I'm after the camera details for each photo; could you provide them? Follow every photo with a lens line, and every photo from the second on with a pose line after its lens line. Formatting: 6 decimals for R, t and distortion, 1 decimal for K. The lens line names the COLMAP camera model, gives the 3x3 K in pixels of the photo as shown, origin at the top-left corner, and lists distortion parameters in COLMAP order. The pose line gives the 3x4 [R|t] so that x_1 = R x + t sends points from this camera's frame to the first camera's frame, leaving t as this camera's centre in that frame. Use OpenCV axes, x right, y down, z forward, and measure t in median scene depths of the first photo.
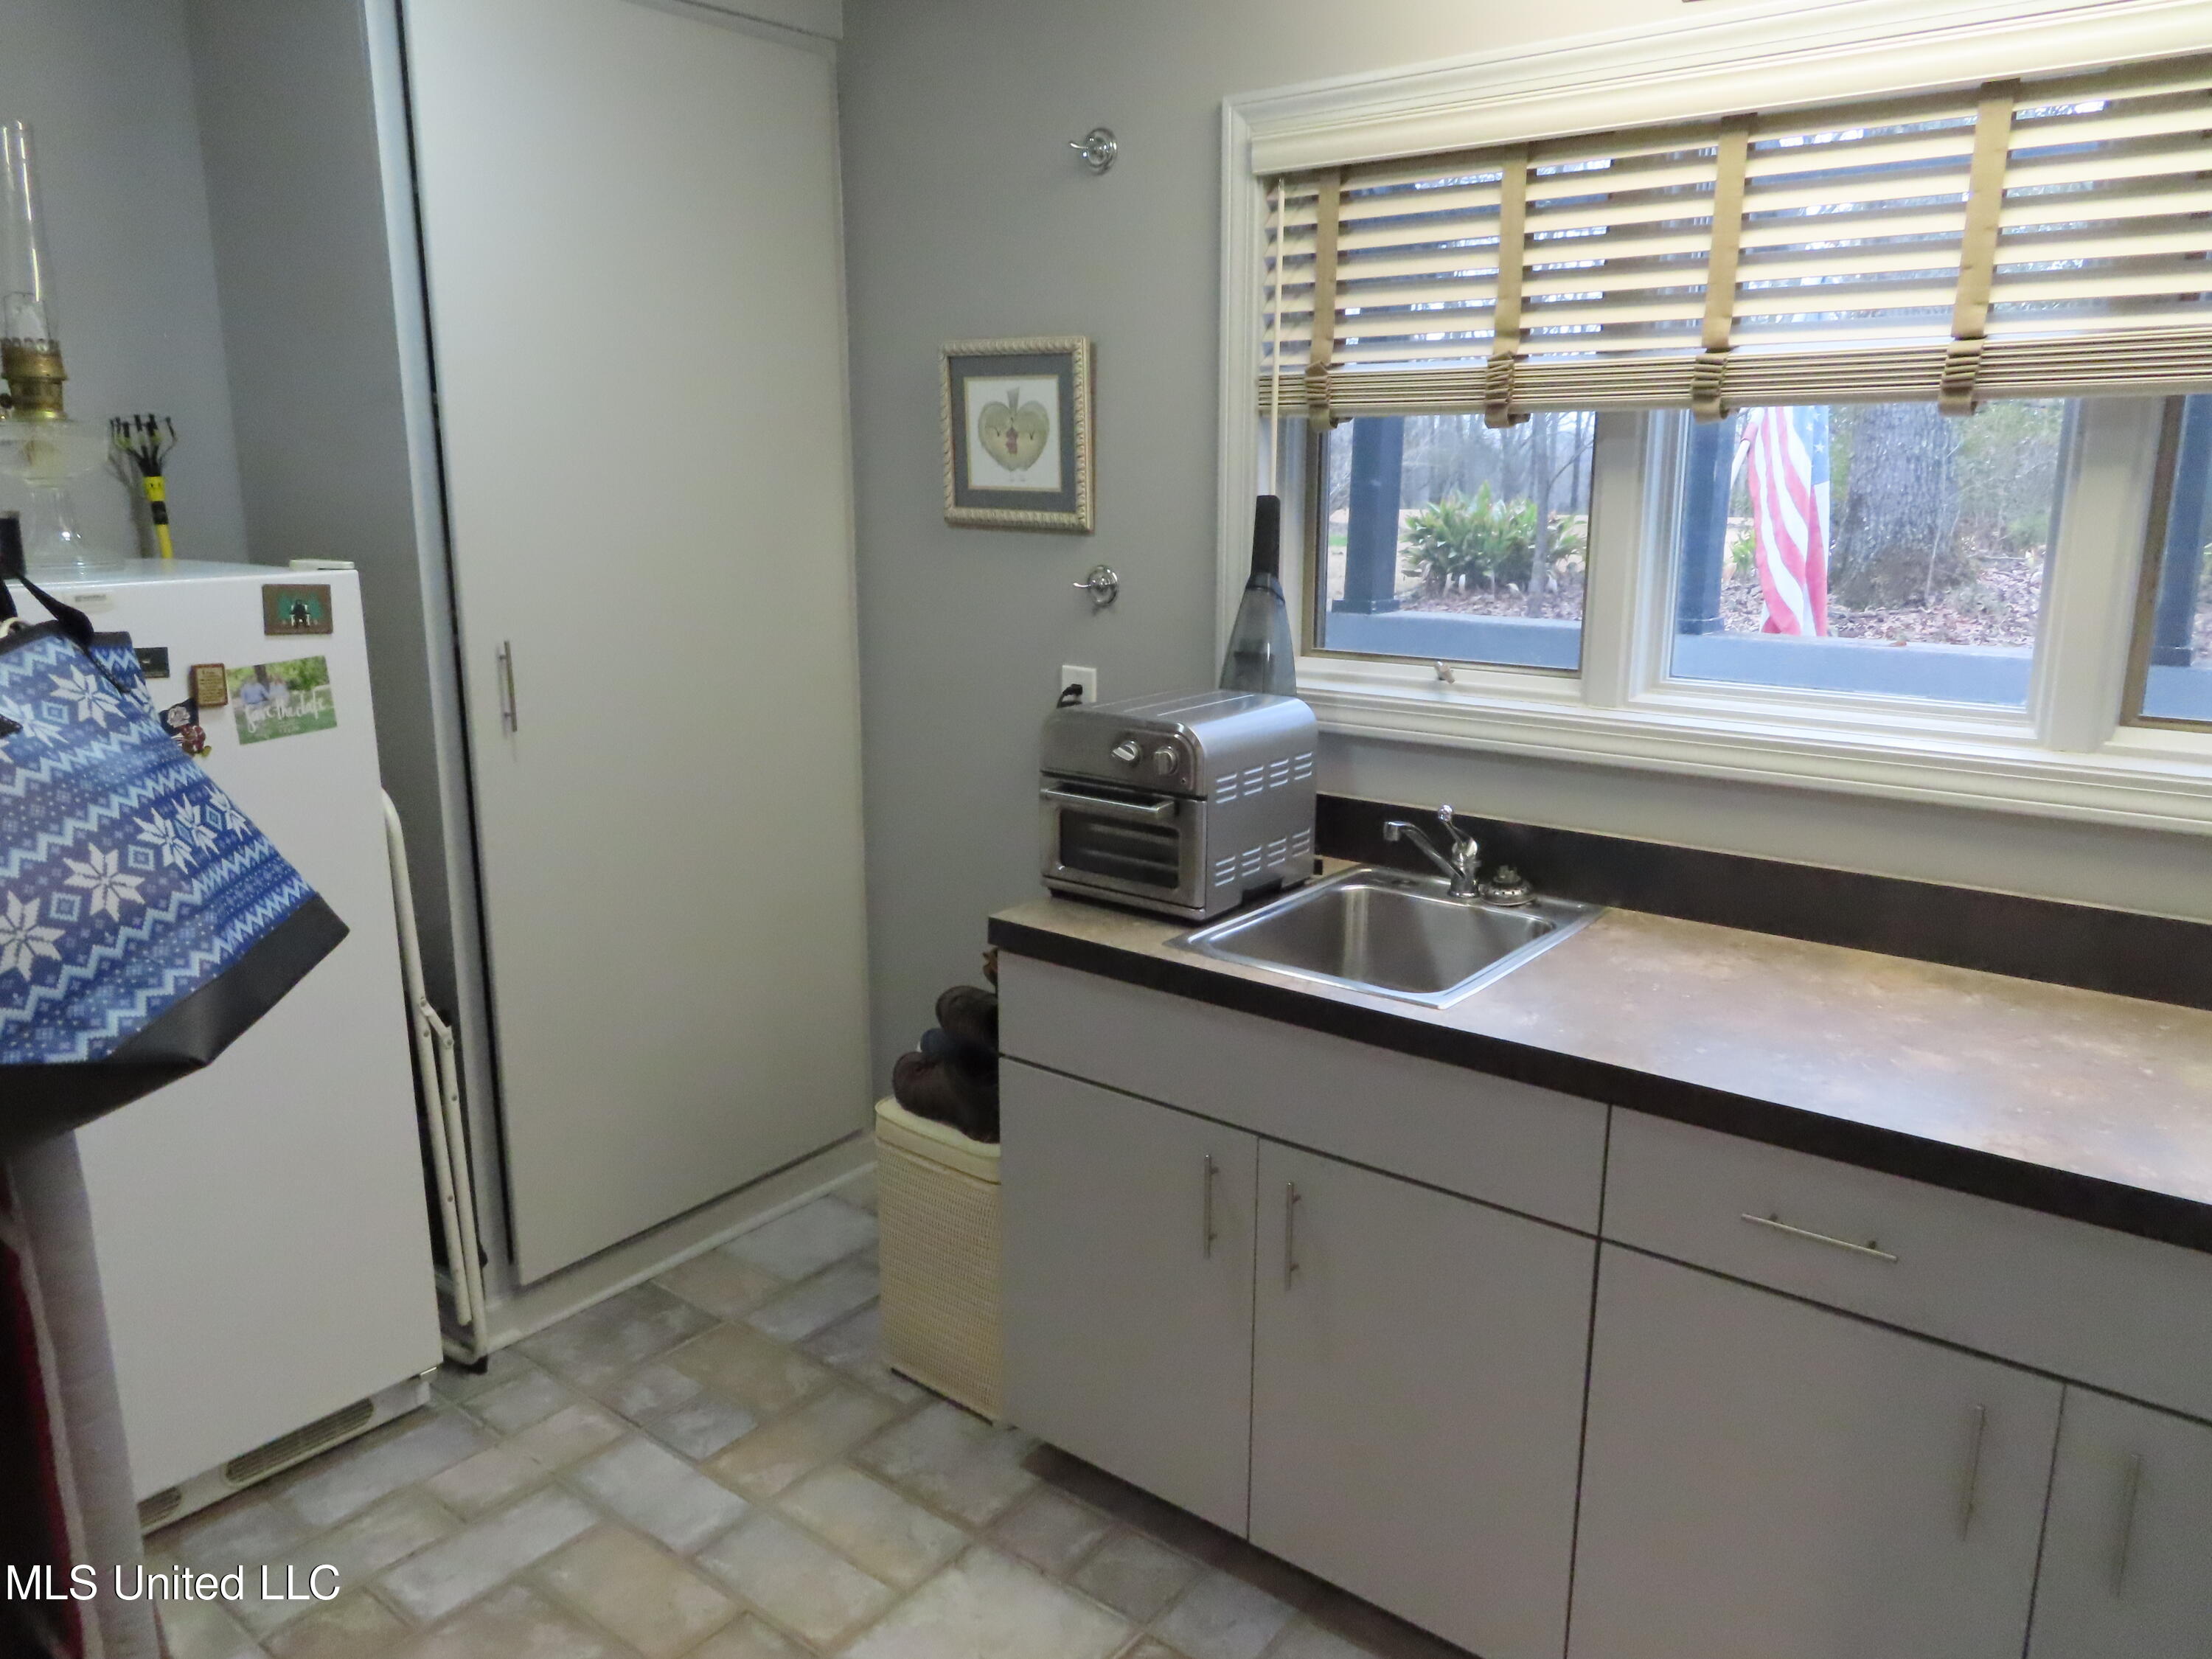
lens RADIAL K [[1589.2, 0, 1090.6], [0, 1589.2, 830.4], [0, 0, 1]] dist [0.002041, -0.004893]
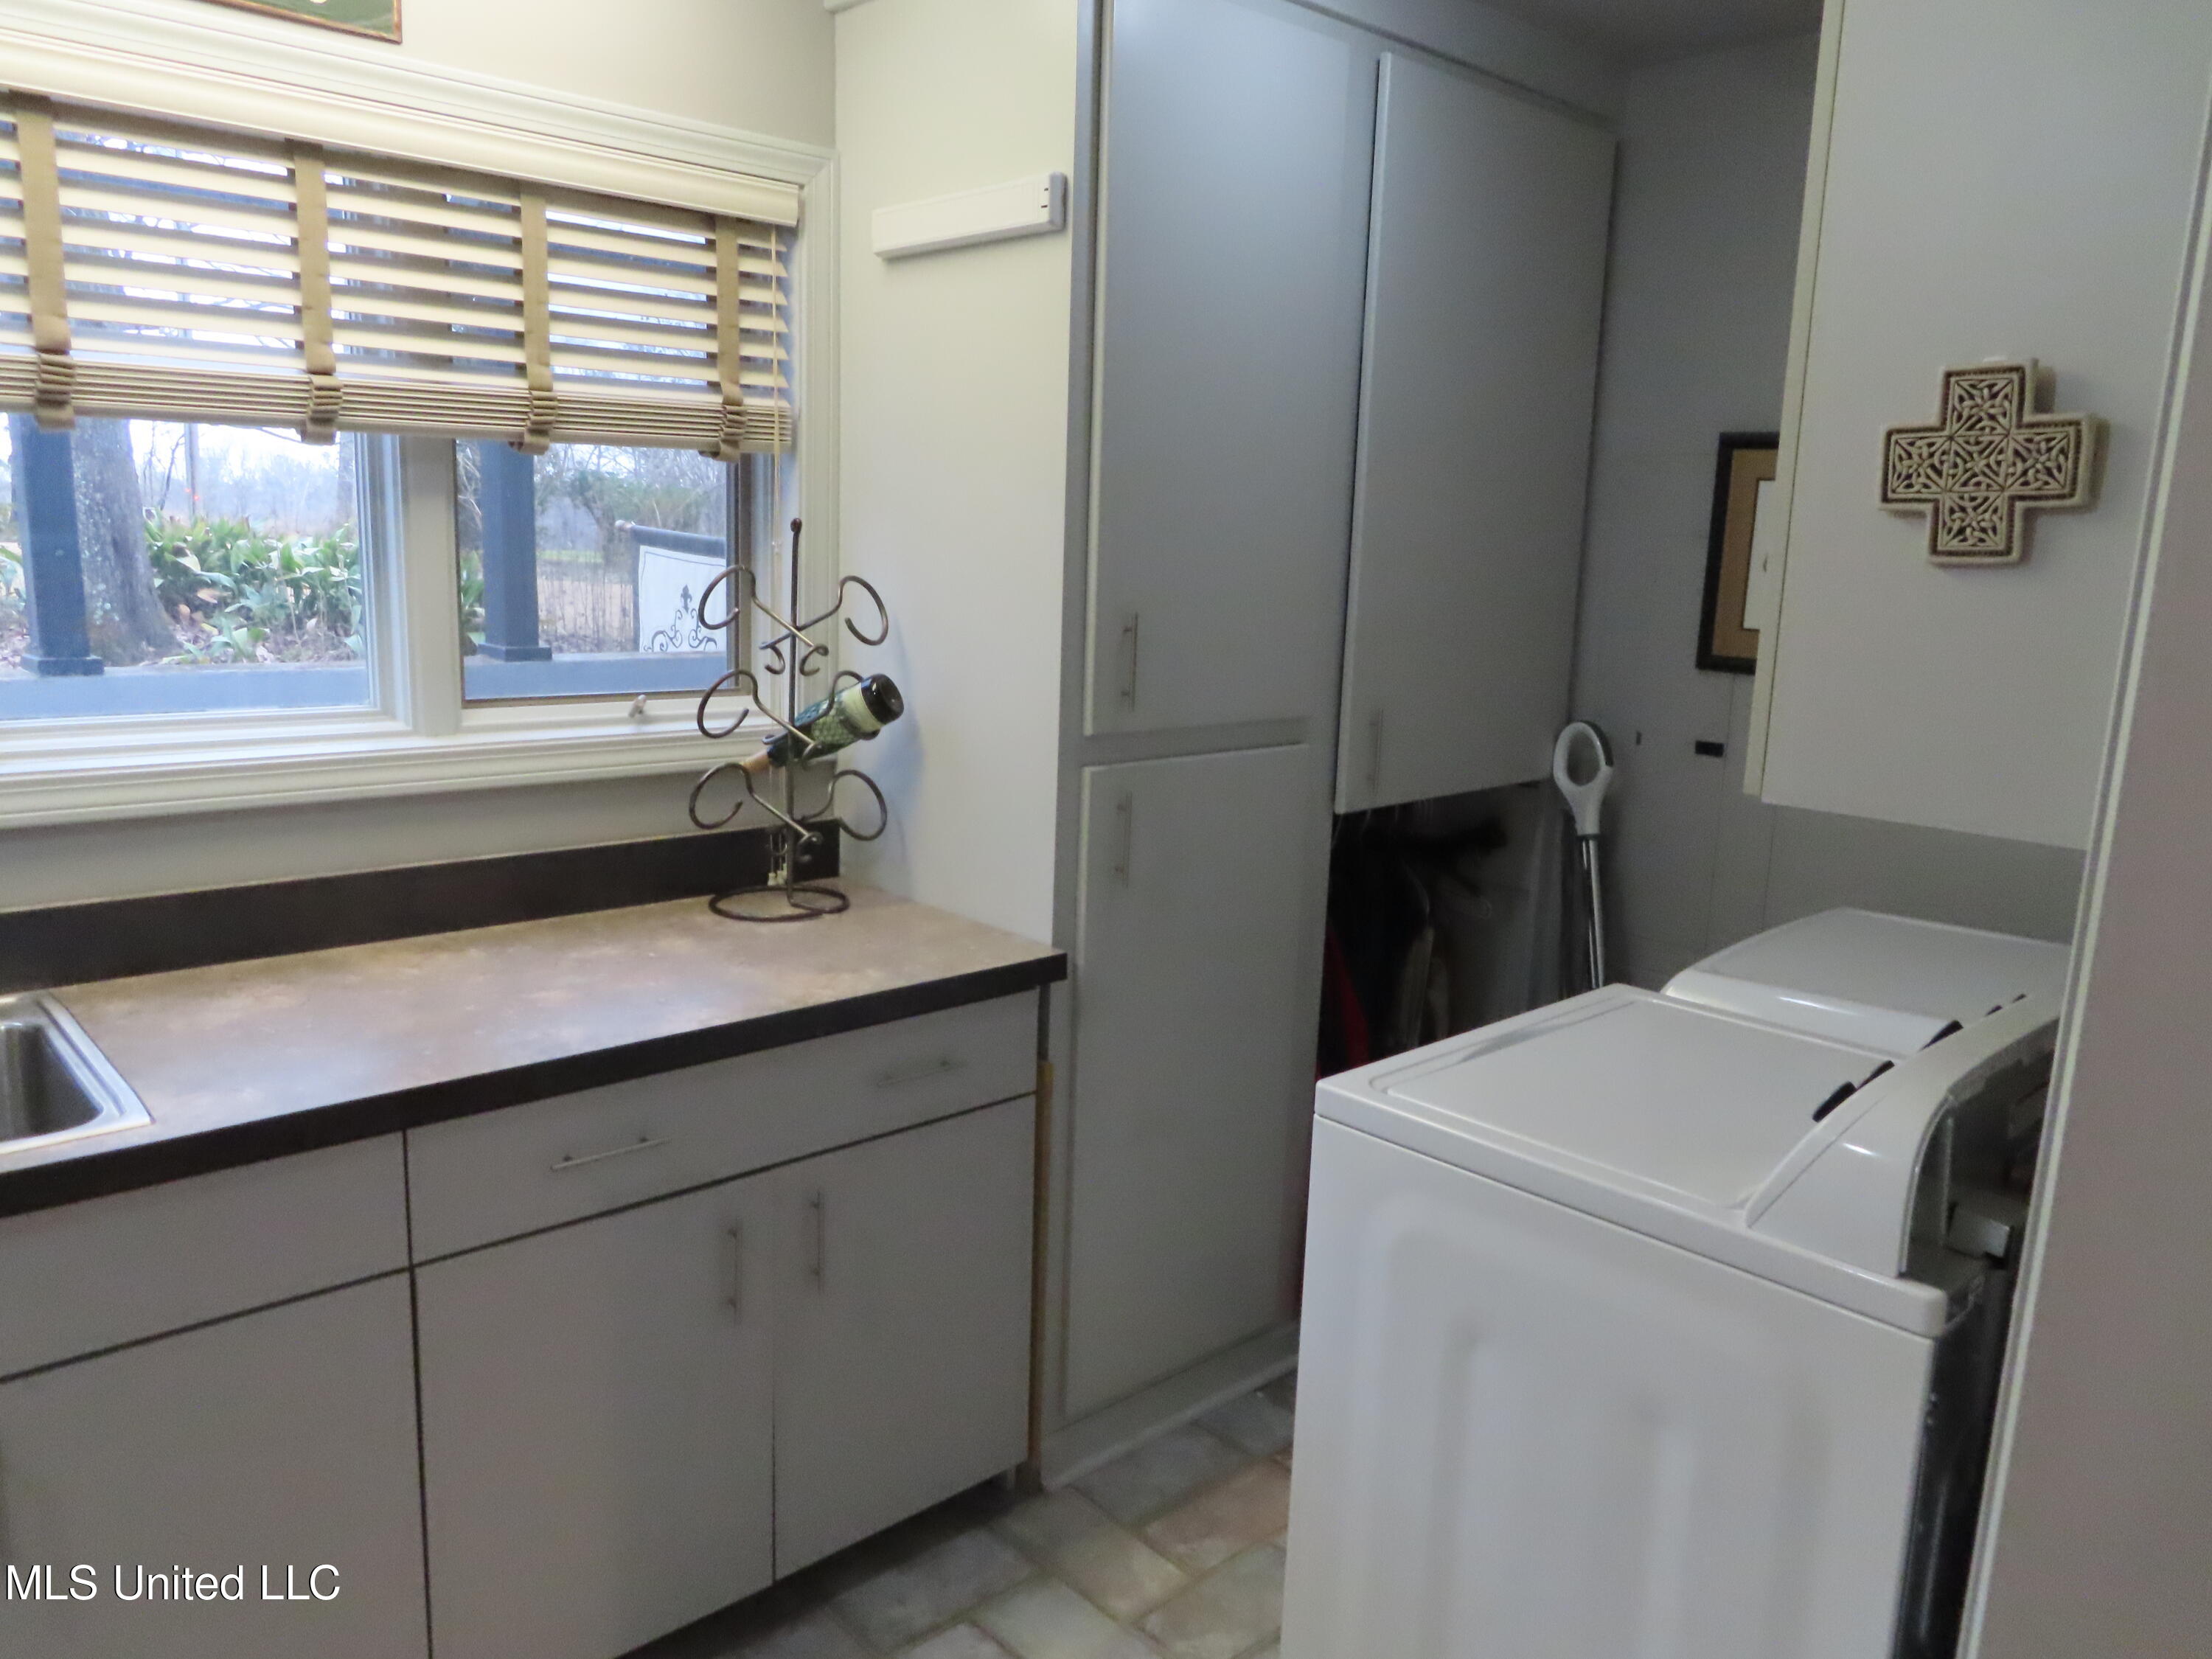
lens RADIAL K [[1589.2, 0, 1088.1], [0, 1589.2, 833.0], [0, 0, 1]] dist [0.002041, -0.004893]
pose [[0.158802, -0.181635, 0.970459, -0.482112], [0.184693, 0.971046, 0.151523, -0.071673], [-0.969882, 0.155174, 0.187751, 0.333491]]
